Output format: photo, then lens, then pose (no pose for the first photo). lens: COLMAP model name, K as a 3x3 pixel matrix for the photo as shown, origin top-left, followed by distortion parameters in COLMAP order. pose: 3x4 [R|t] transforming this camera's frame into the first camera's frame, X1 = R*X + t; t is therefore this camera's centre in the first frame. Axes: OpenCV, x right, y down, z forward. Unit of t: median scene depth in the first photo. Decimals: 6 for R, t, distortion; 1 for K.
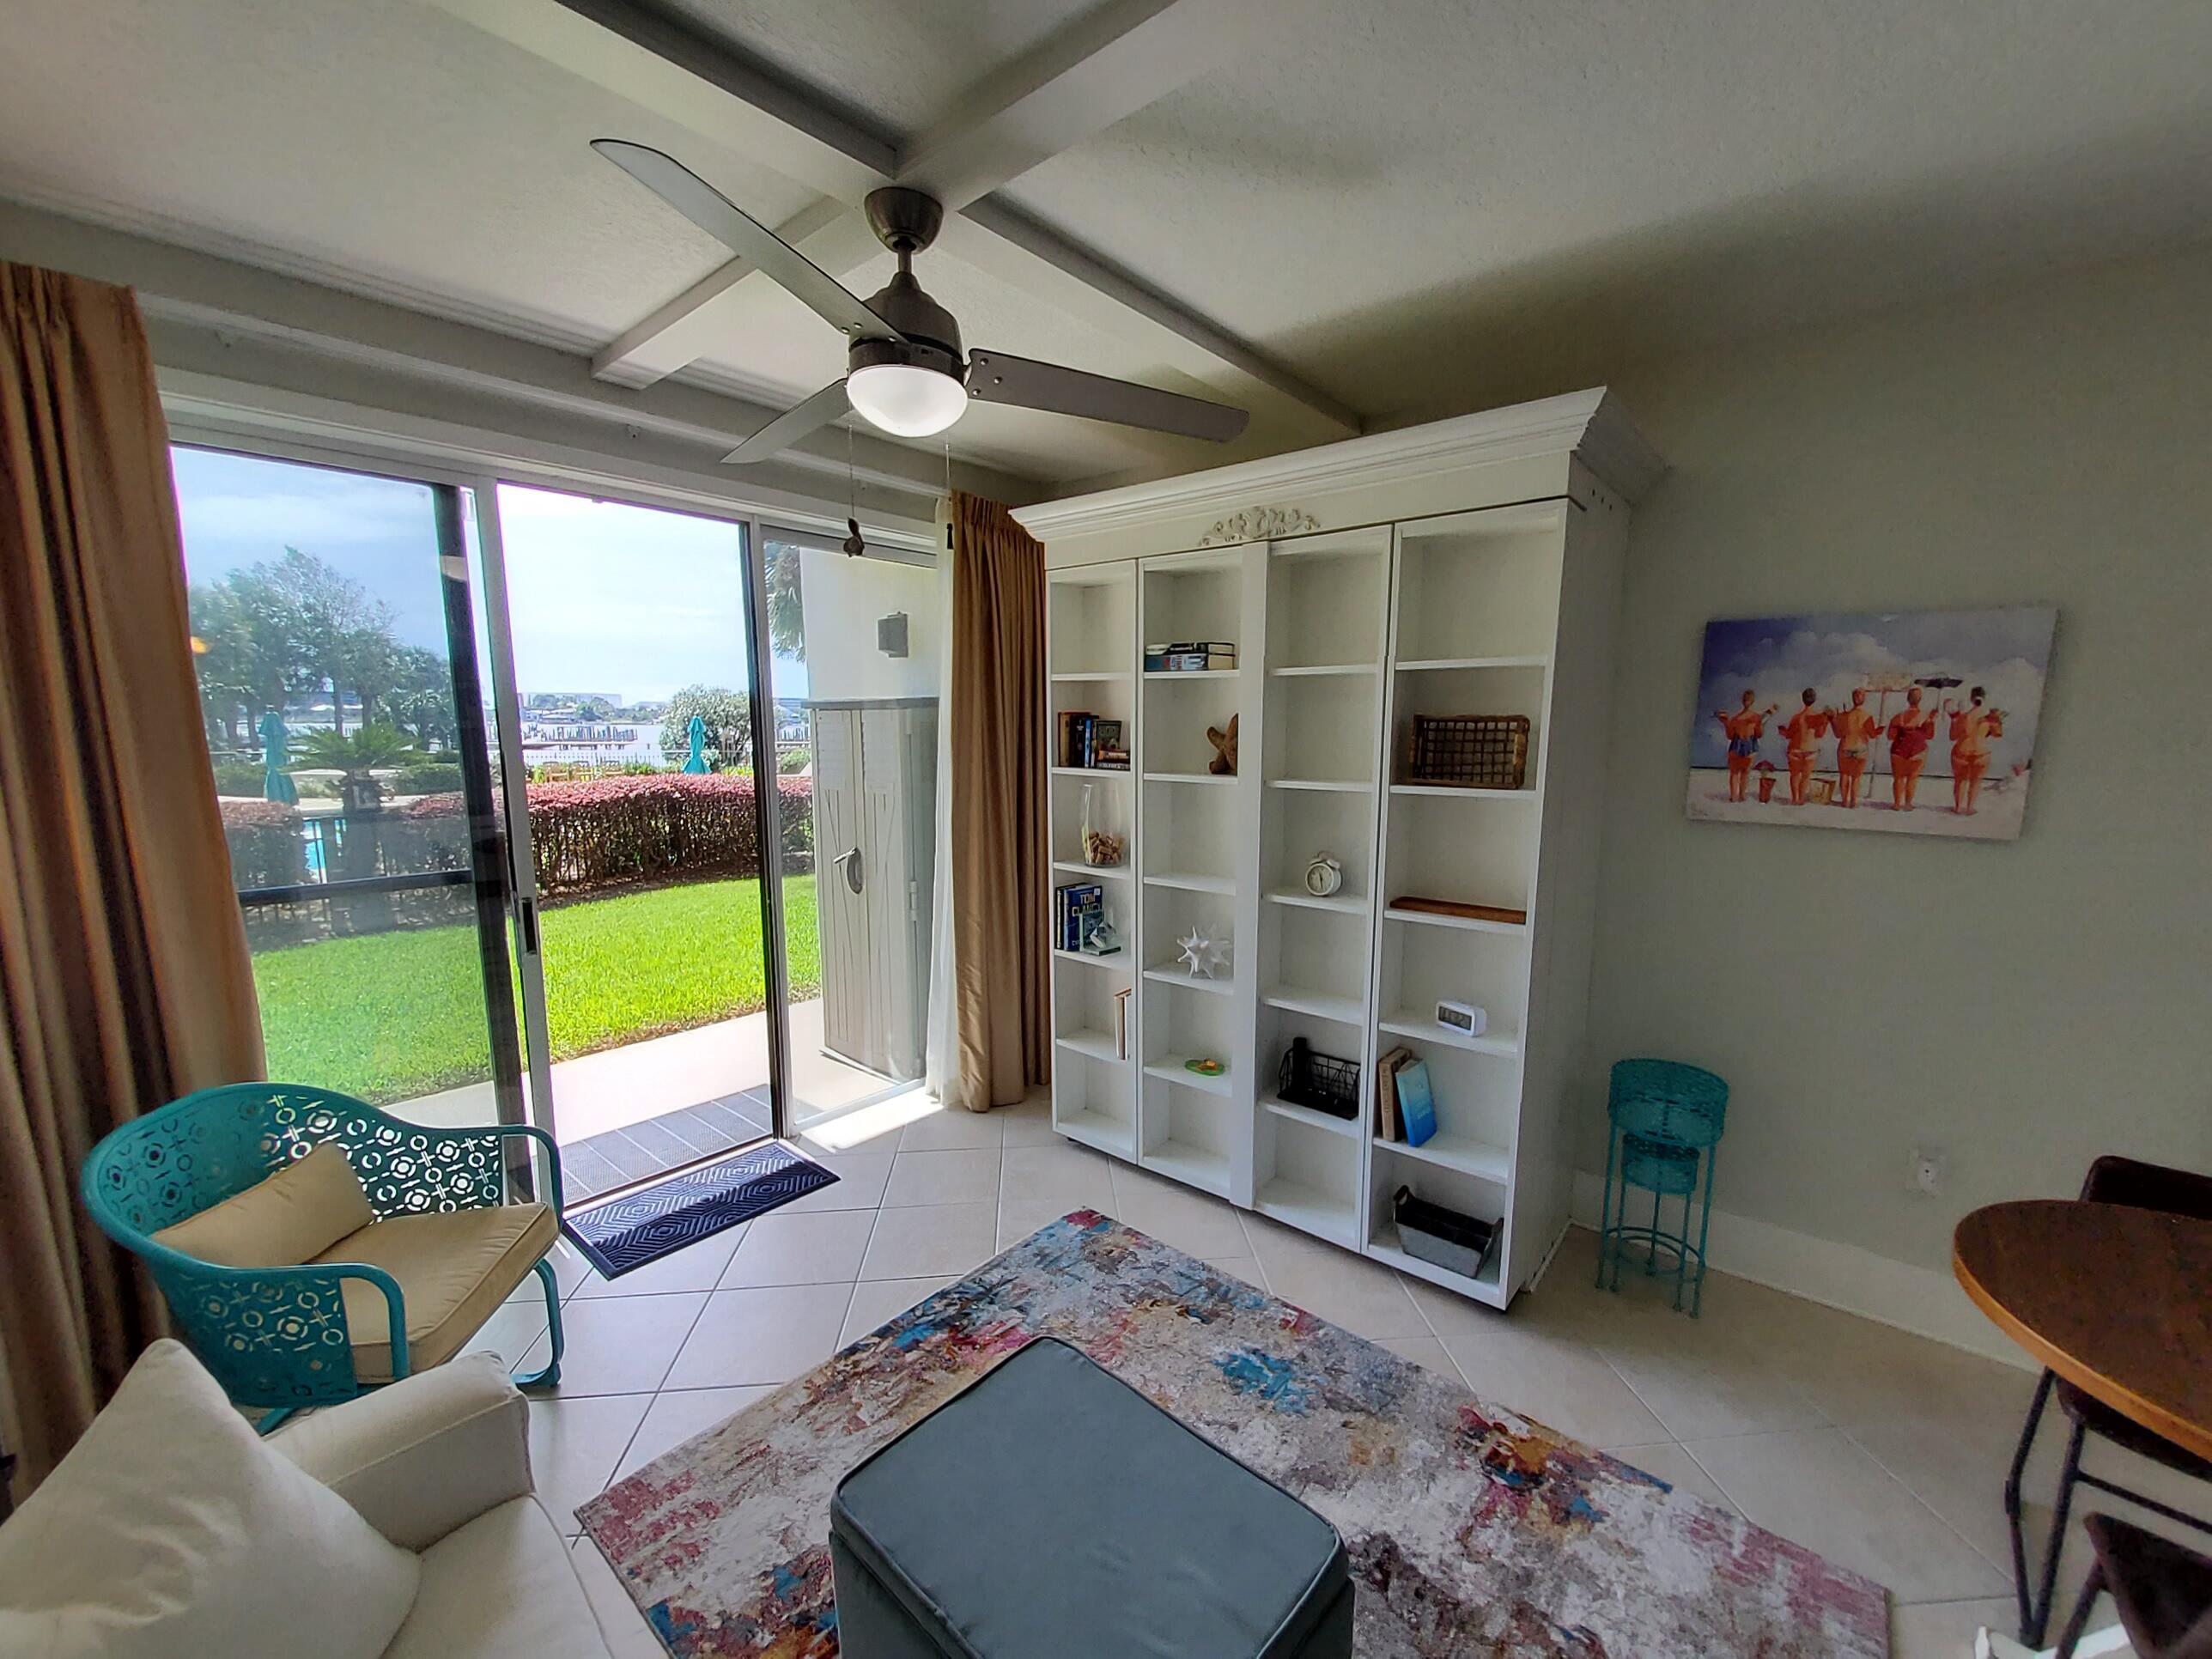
lens RADIAL K [[896.0, 0, 1126.3], [0, 896.0, 856.0], [0, 0, 1]] dist [0.006105, -0.002671]
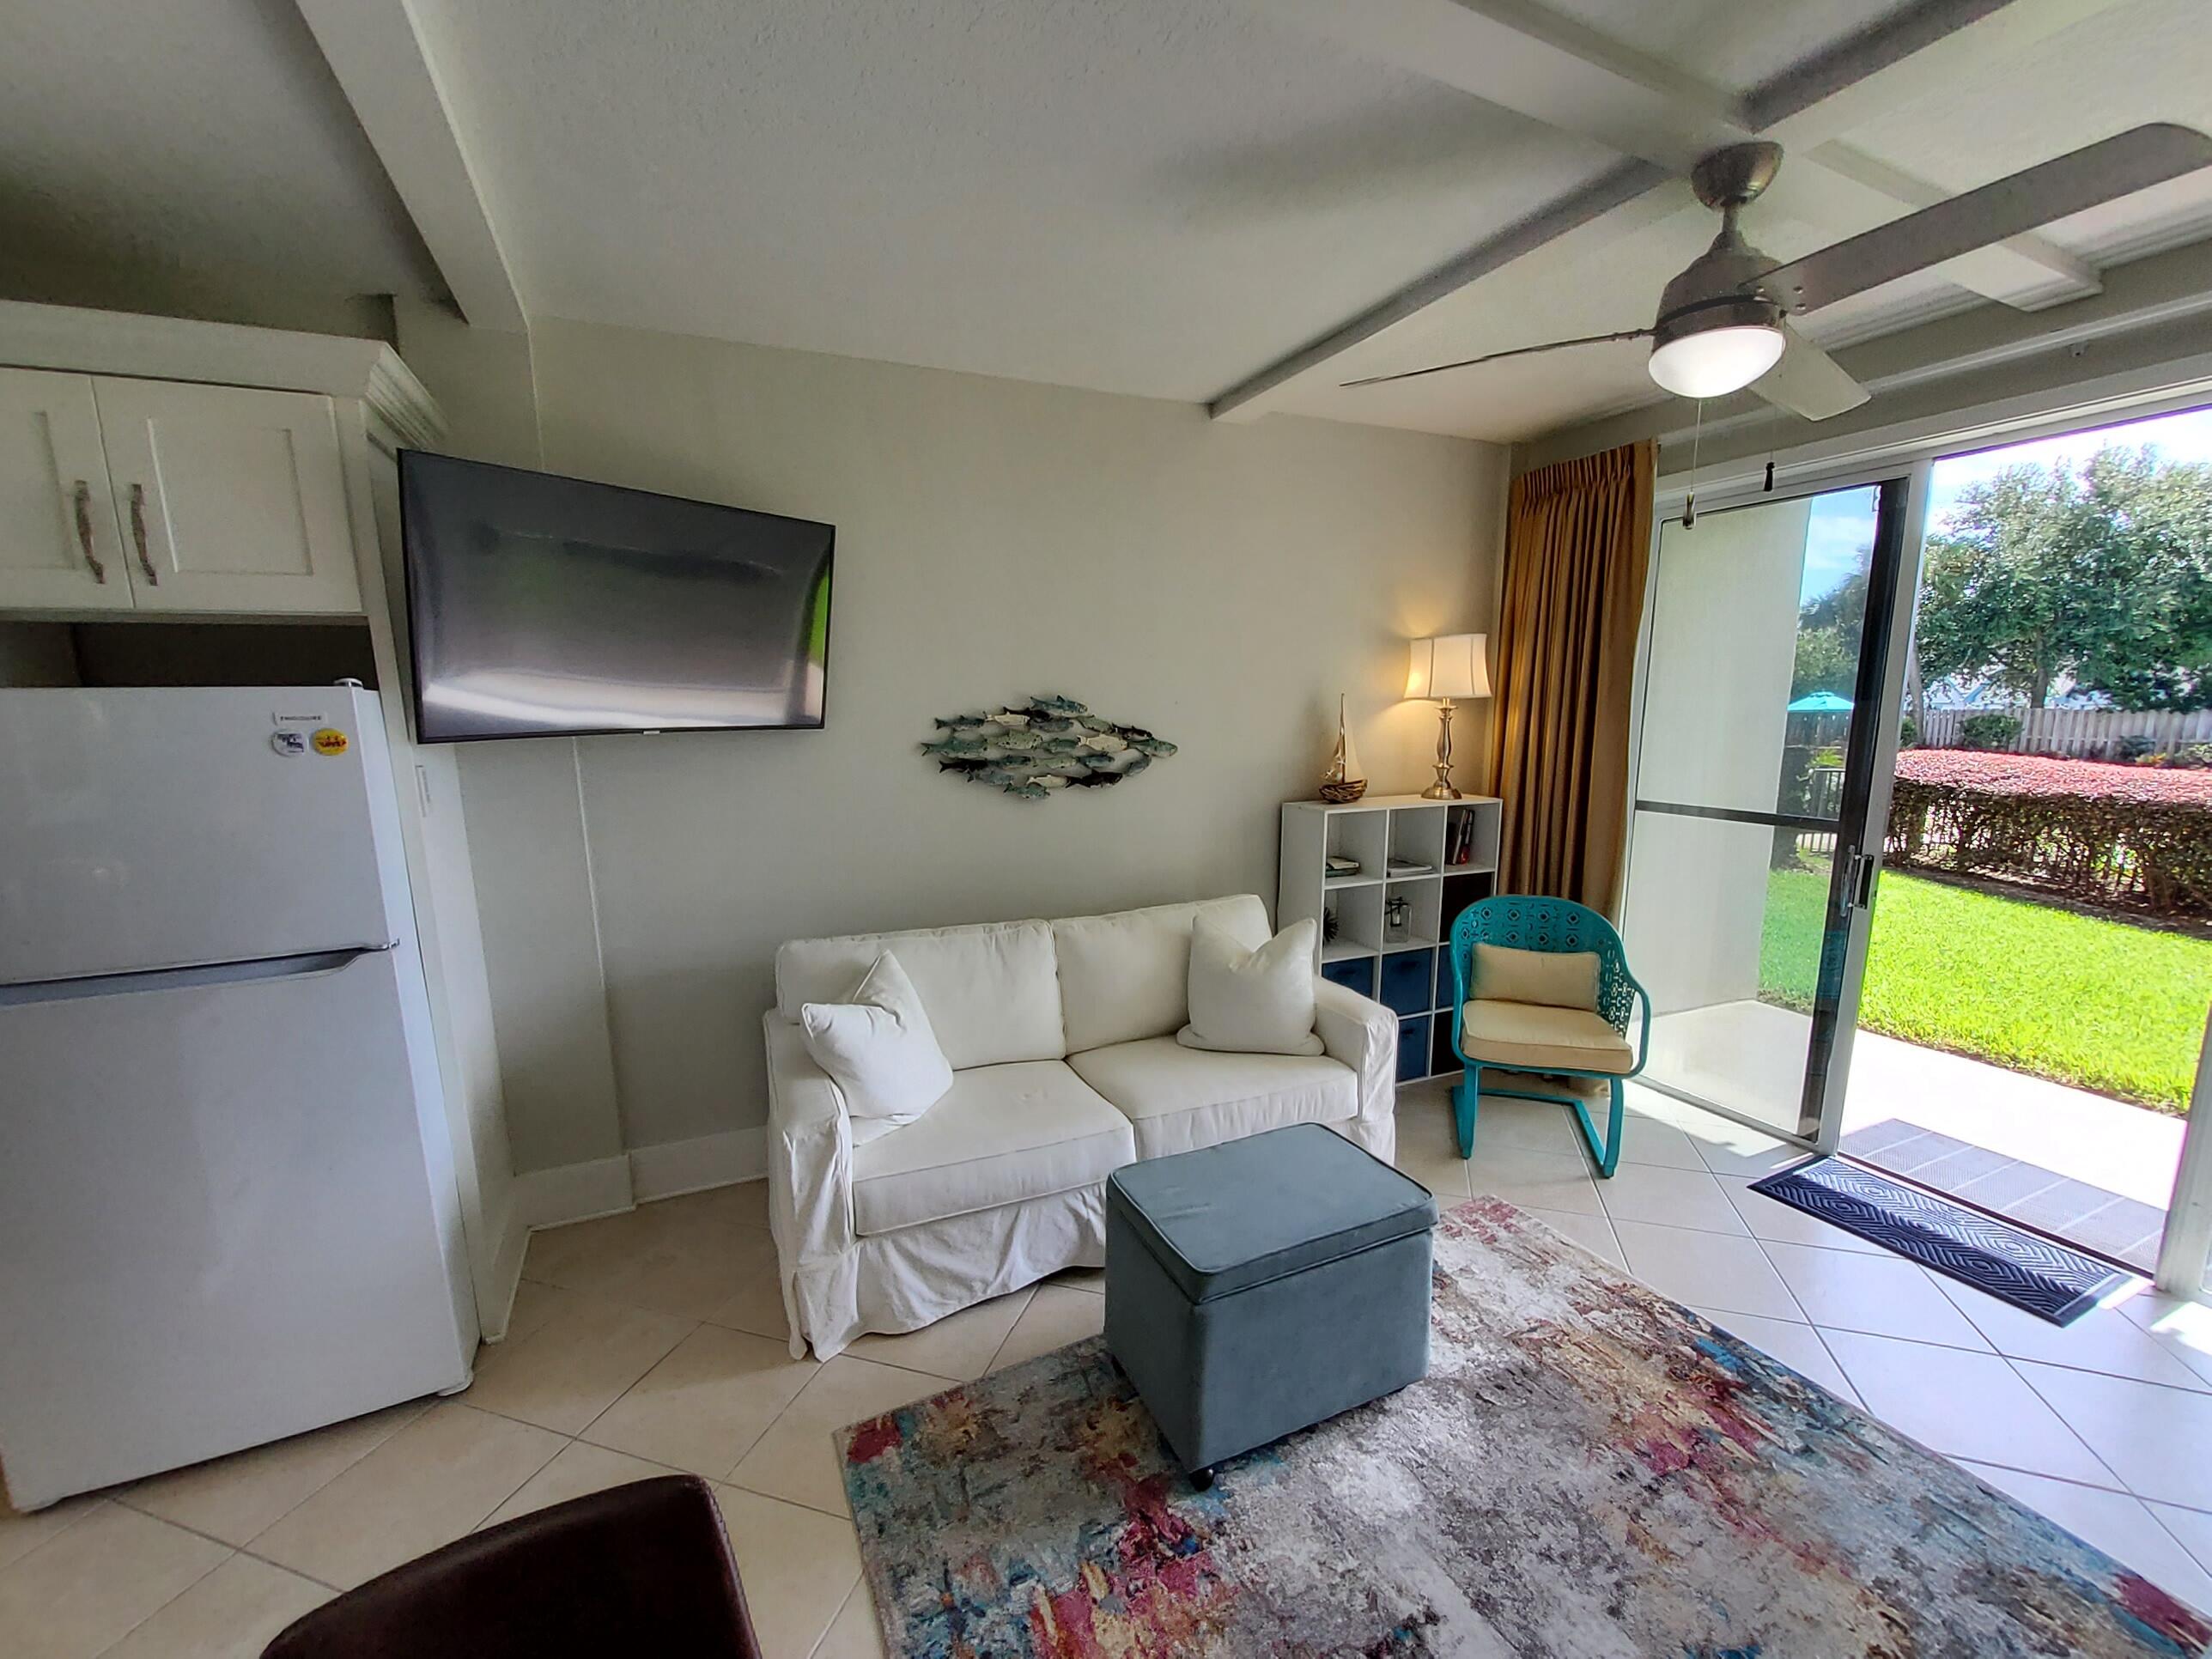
lens RADIAL K [[896.0, 0, 1121.4], [0, 896.0, 856.0], [0, 0, 1]] dist [0.006105, -0.002671]
pose [[-0.390014, 0.154730, -0.907716, 0.715296], [-0.131156, 0.966395, 0.221086, -0.080008], [0.911420, 0.205279, -0.356614, 0.618649]]
